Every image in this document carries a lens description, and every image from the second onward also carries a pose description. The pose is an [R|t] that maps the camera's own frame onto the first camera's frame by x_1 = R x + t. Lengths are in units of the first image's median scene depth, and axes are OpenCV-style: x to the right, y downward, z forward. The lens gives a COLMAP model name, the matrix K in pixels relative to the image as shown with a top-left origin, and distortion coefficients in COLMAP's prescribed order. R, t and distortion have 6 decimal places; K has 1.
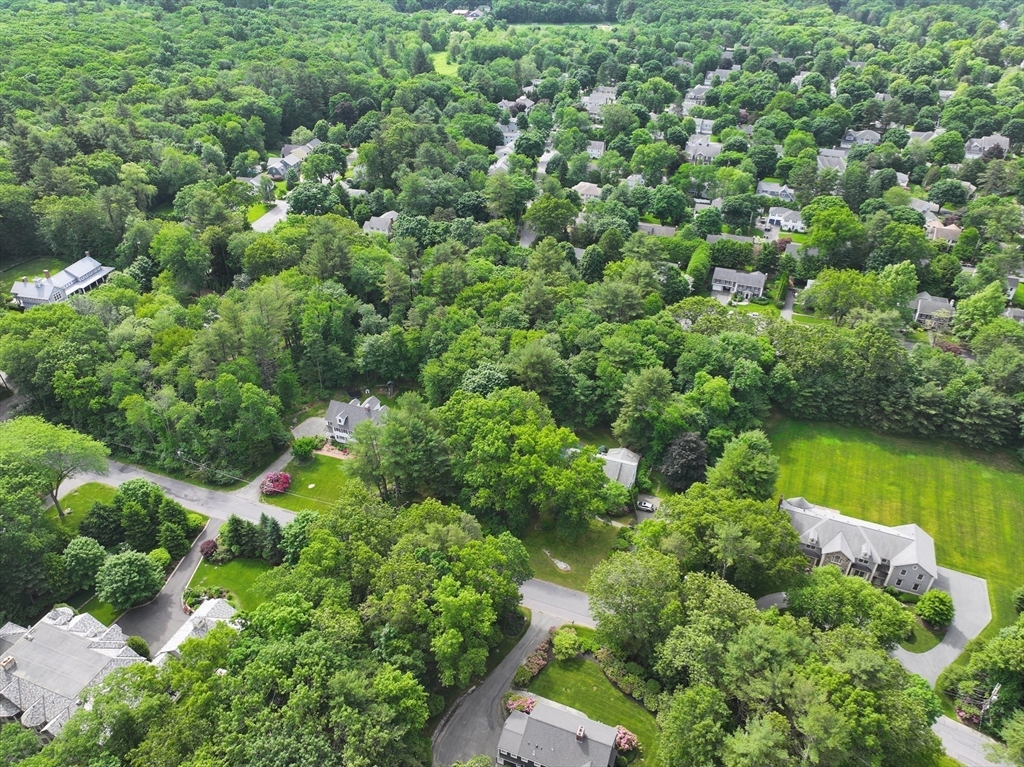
lens RADIAL K [[717.7, 0, 509.2], [0, 717.7, 380.1], [0, 0, 1]] dist [0.011610, 0.009159]
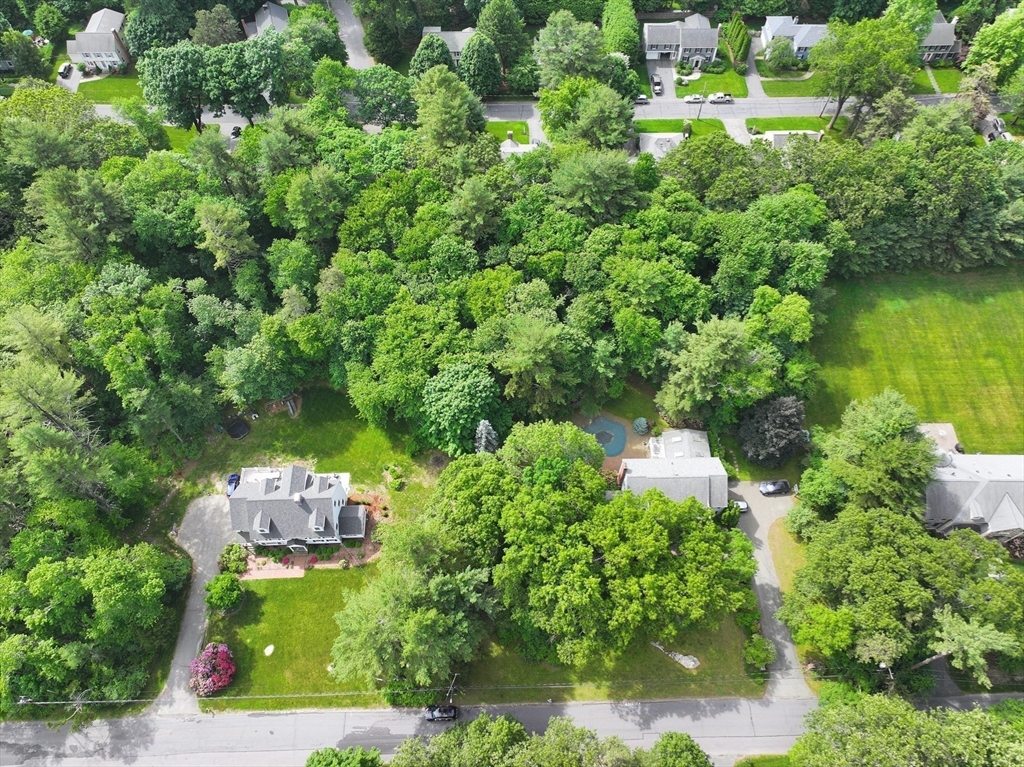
lens RADIAL K [[717.7, 0, 516.7], [0, 717.7, 385.4], [0, 0, 1]] dist [0.011610, 0.009159]
pose [[0.925568, -0.328114, 0.188854, -0.101002], [0.213756, 0.864651, 0.454629, -0.270033], [-0.312463, -0.380421, 0.870429, 0.407867]]
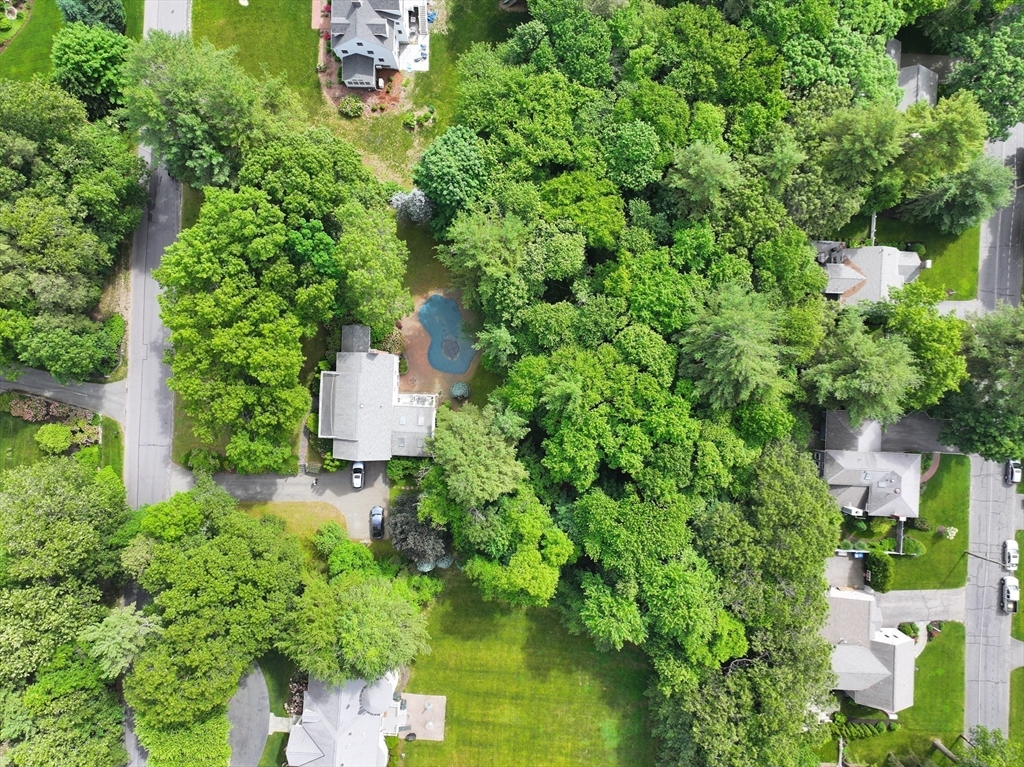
lens RADIAL K [[717.7, 0, 509.0], [0, 717.7, 381.2], [0, 0, 1]] dist [0.011610, 0.009159]
pose [[0.321682, 0.946842, -0.003267, 0.128191], [-0.527965, 0.182234, 0.829484, -0.427334], [0.785986, -0.265105, 0.558521, 0.642310]]
